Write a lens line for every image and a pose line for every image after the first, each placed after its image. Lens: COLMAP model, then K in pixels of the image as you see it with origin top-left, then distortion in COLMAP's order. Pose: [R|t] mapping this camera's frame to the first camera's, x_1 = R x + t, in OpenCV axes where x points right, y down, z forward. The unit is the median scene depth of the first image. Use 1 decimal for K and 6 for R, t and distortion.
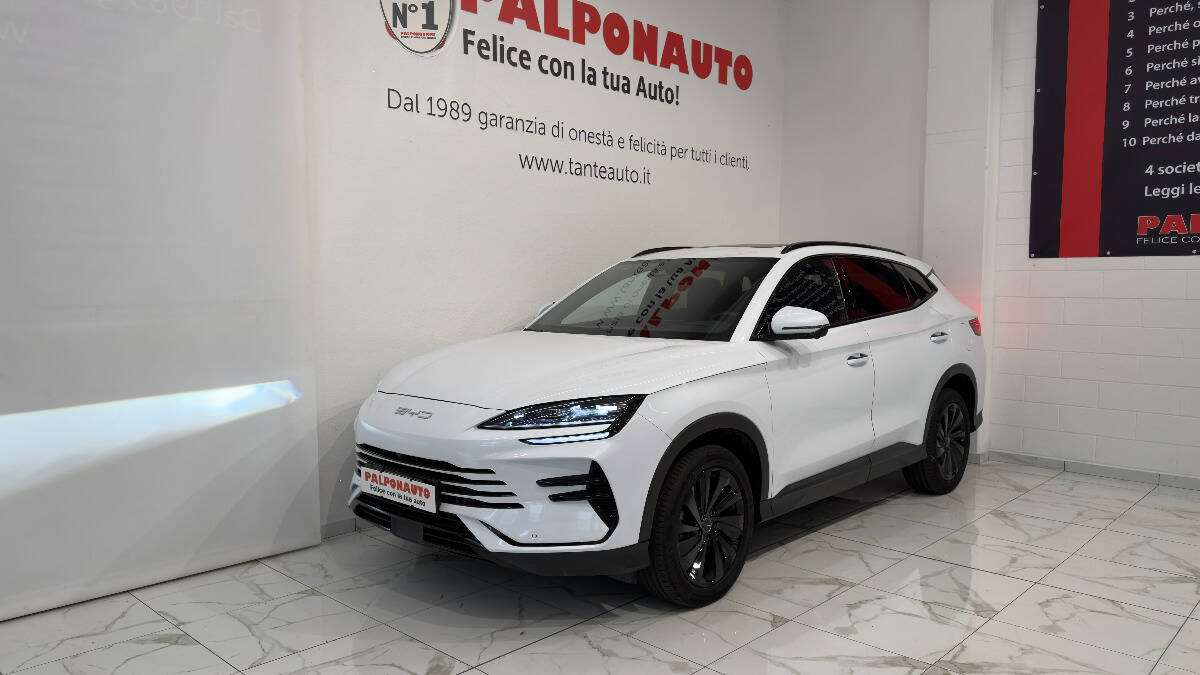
lens RADIAL K [[833.8, 0, 607.7], [0, 833.8, 346.2], [0, 0, 1]] dist [0.069475, -0.081125]
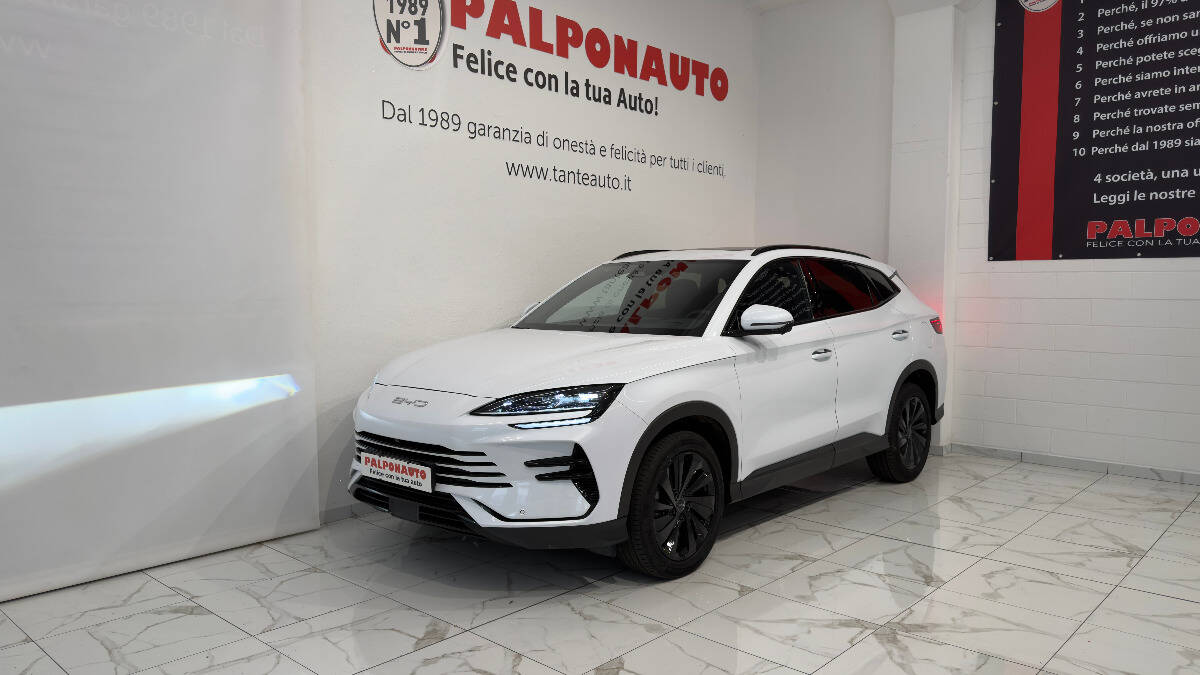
lens RADIAL K [[833.8, 0, 608.6], [0, 833.8, 348.1], [0, 0, 1]] dist [0.069475, -0.081125]
pose [[0.999806, -0.001730, 0.019602, 0.002396], [0.001806, 0.999991, -0.003891, 0.009236], [-0.019595, 0.003926, 0.999800, -0.054534]]
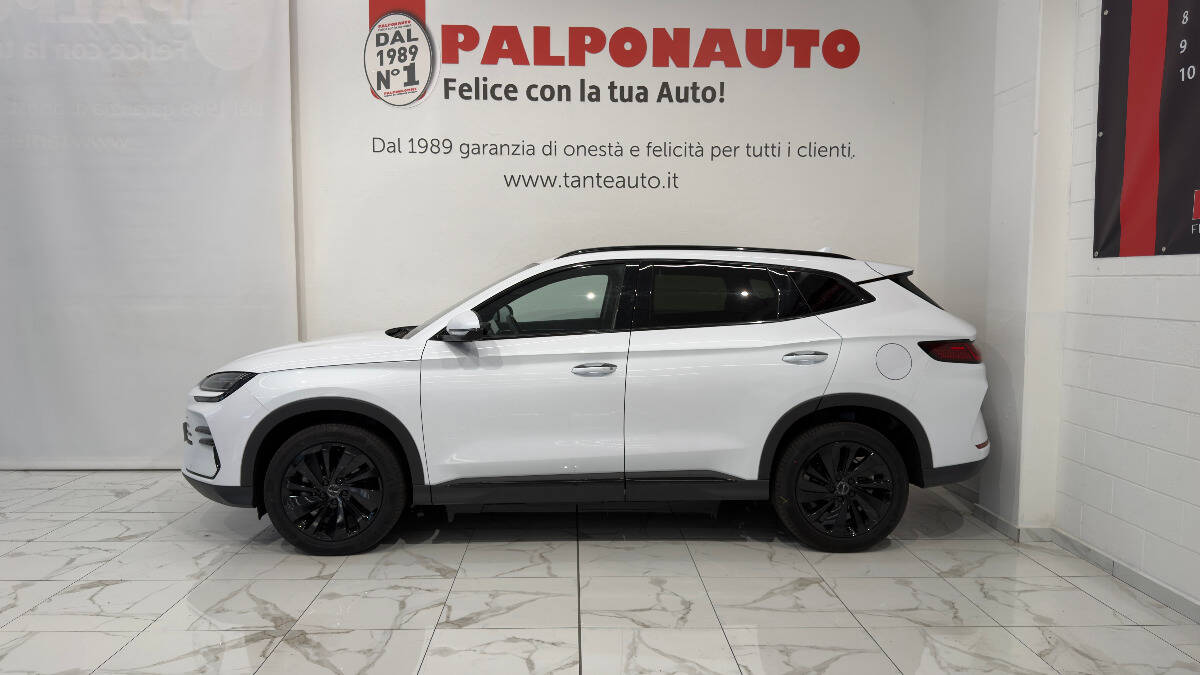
lens RADIAL K [[833.8, 0, 609.9], [0, 833.8, 351.4], [0, 0, 1]] dist [0.069475, -0.081125]
pose [[0.716695, 0.064499, -0.694398, 0.781738], [-0.060745, 0.997703, 0.029977, -0.027979], [0.694737, 0.020697, 0.718966, 0.261145]]
